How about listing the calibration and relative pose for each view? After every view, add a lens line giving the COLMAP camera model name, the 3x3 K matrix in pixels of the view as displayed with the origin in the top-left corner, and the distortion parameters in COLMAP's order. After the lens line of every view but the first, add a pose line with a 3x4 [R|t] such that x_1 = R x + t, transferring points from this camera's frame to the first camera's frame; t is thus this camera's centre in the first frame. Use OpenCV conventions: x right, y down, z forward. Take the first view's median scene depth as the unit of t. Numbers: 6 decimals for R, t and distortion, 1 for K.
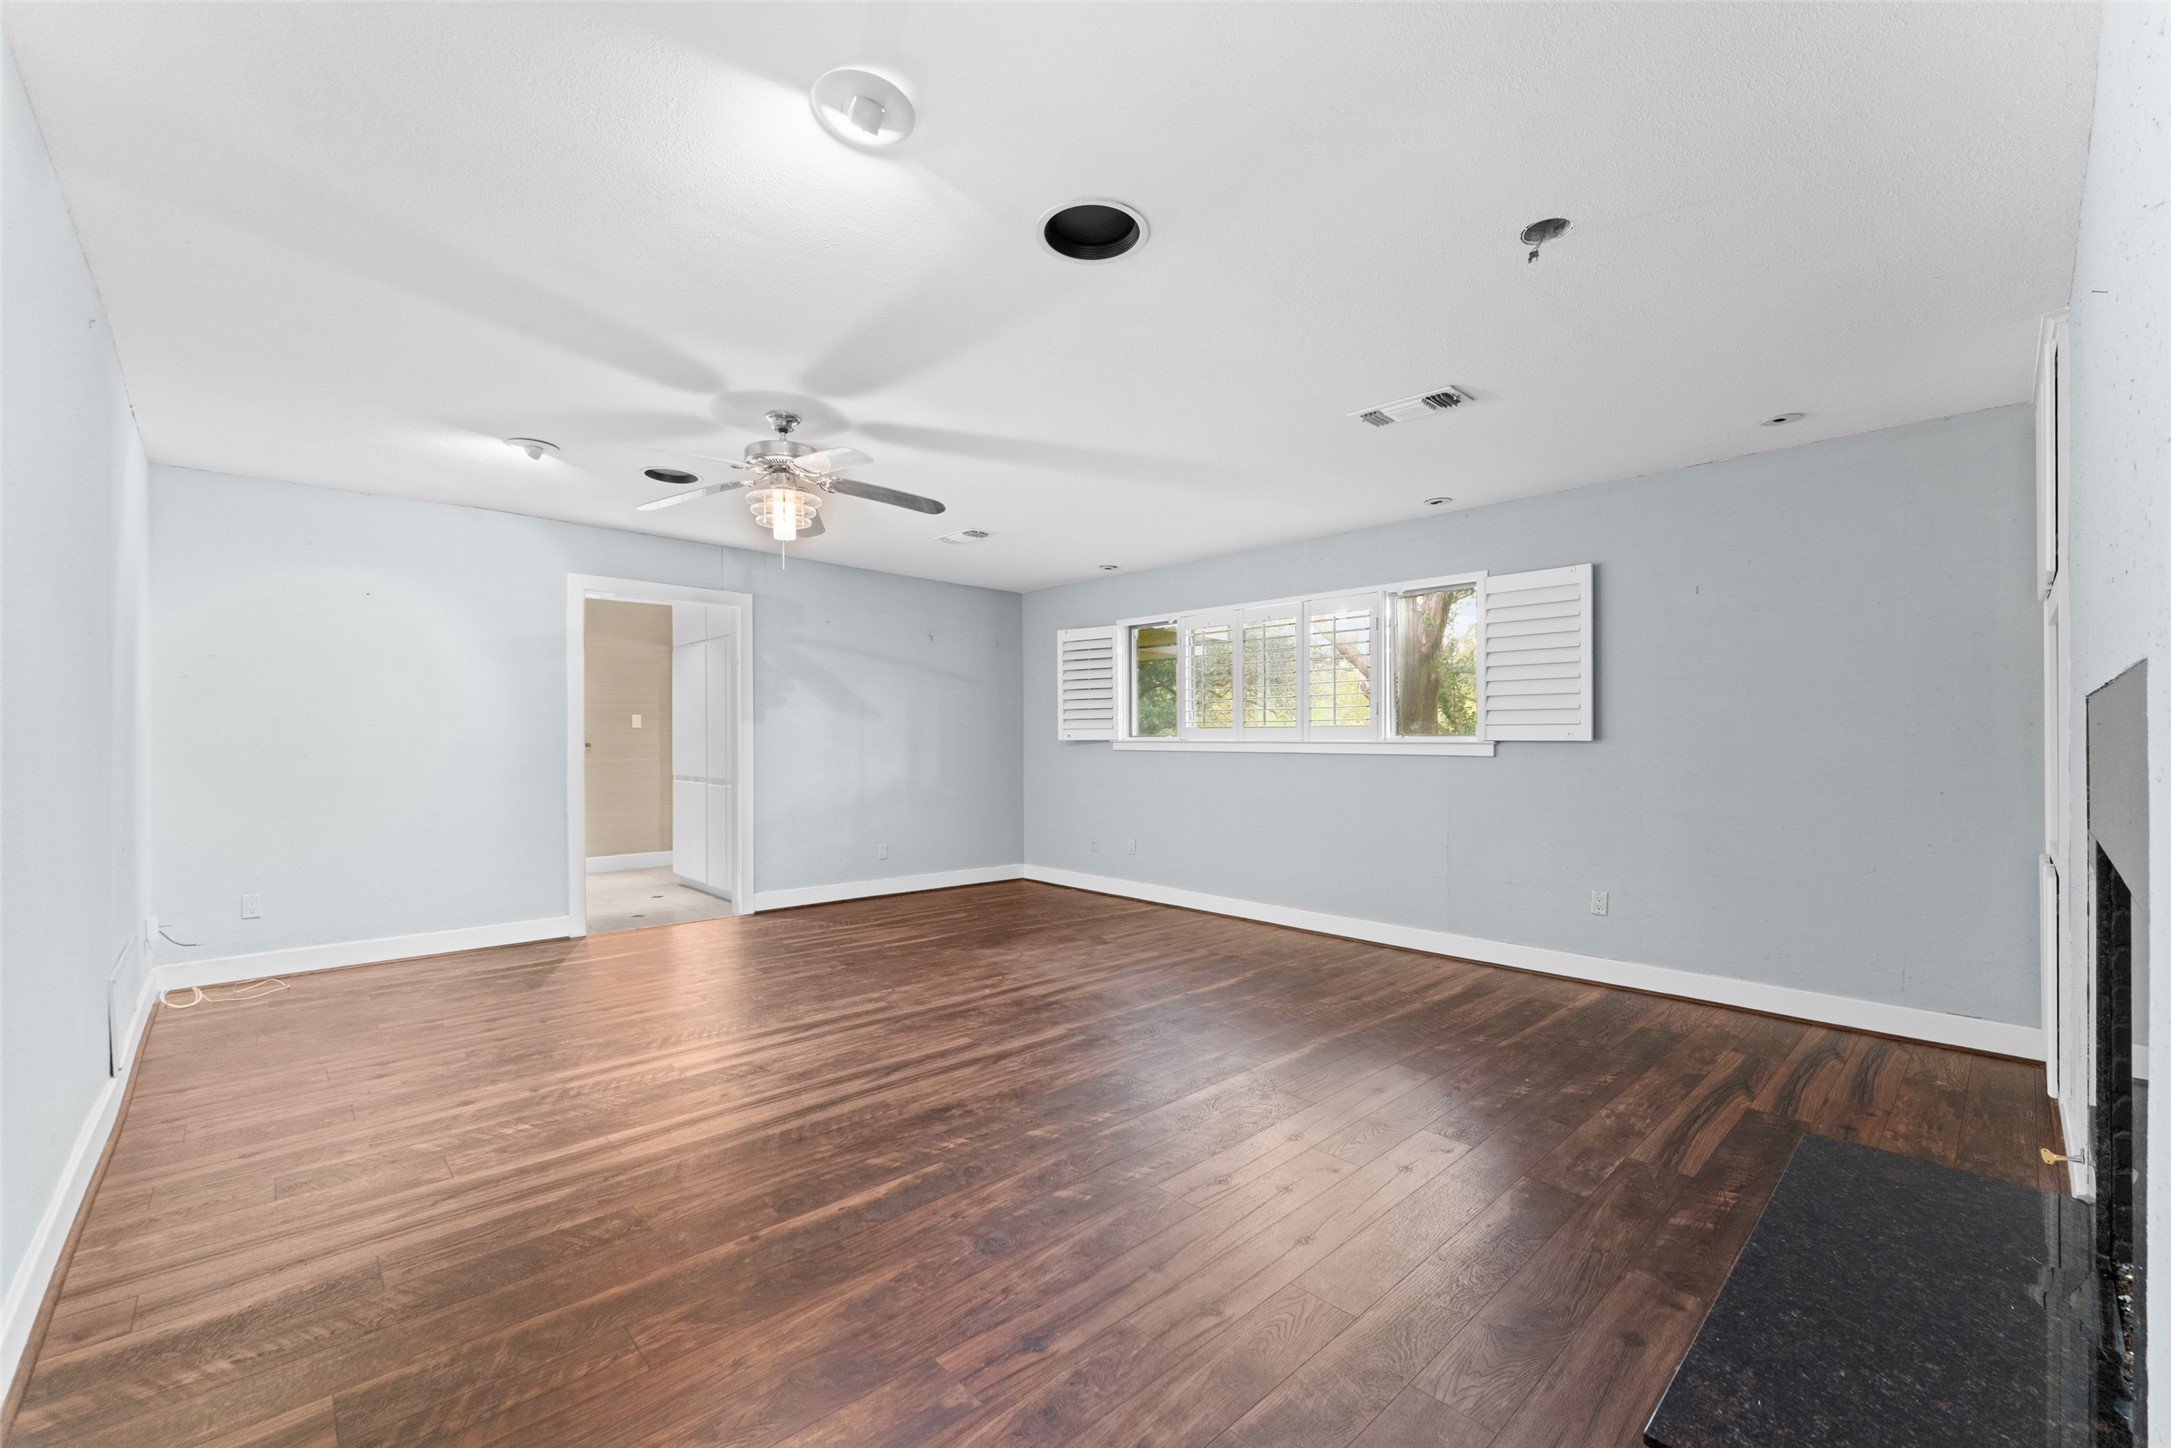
lens RADIAL K [[874.4, 0, 1080.6], [0, 874.4, 736.9], [0, 0, 1]] dist [-0.004293, 0.001105]
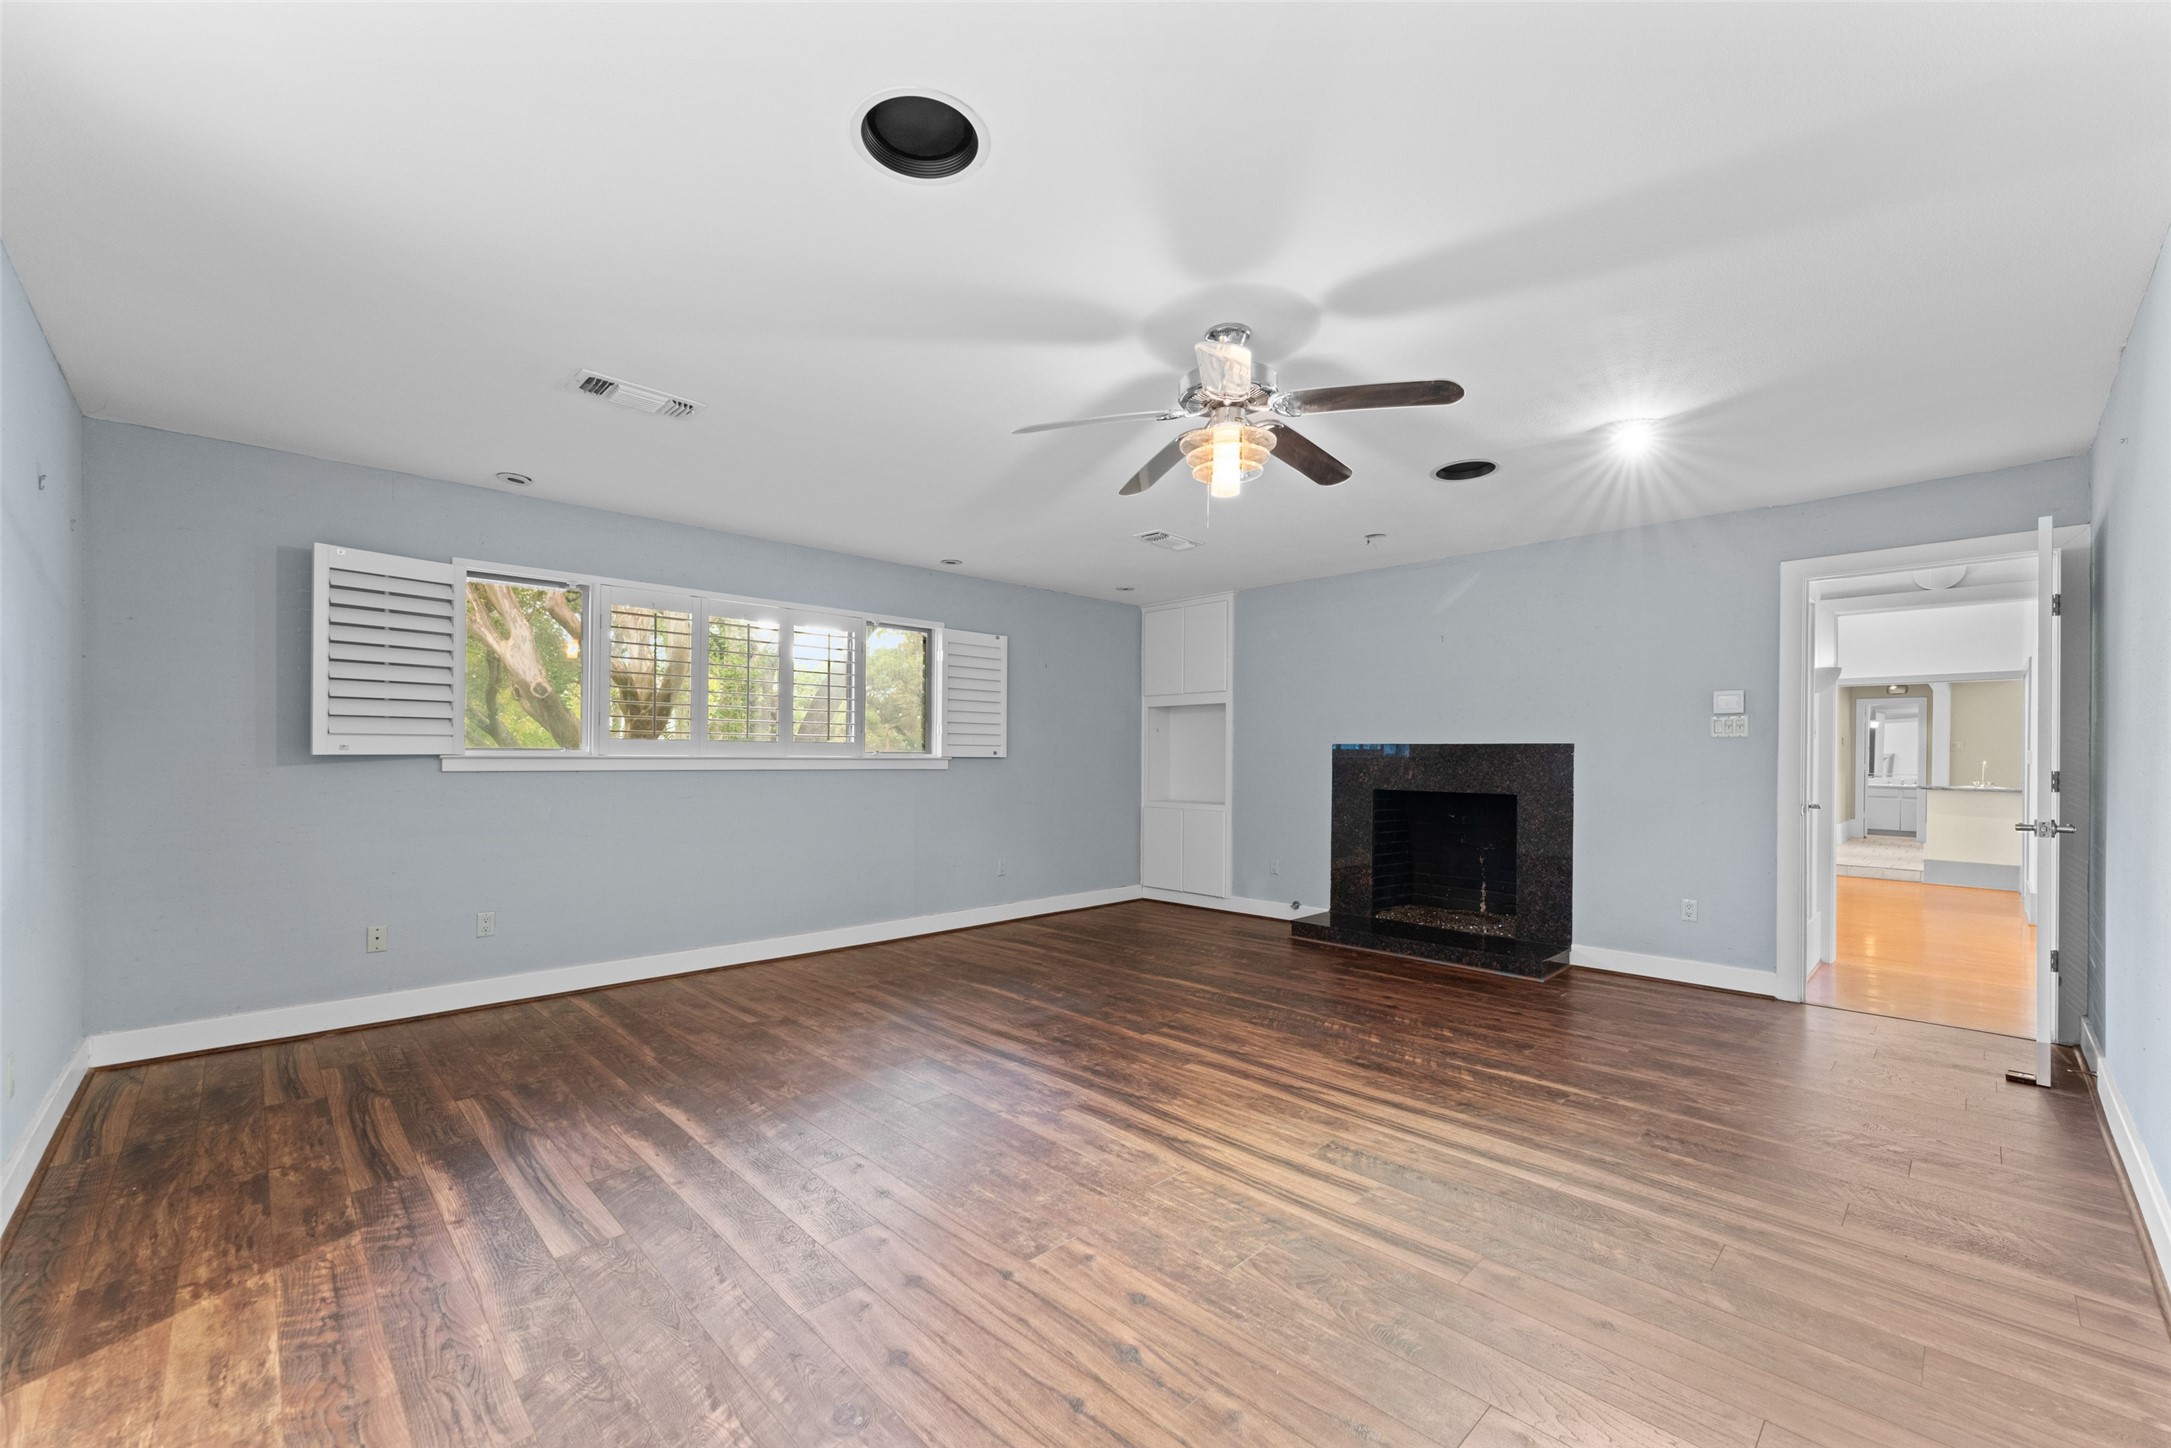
lens RADIAL K [[874.4, 0, 1040.9], [0, 874.4, 761.4], [0, 0, 1]] dist [-0.004293, 0.001105]
pose [[0.008862, -0.004721, 0.999950, -1.030936], [-0.010005, 0.999938, 0.004810, 0.002369], [-0.999911, -0.010047, 0.008814, 1.079956]]
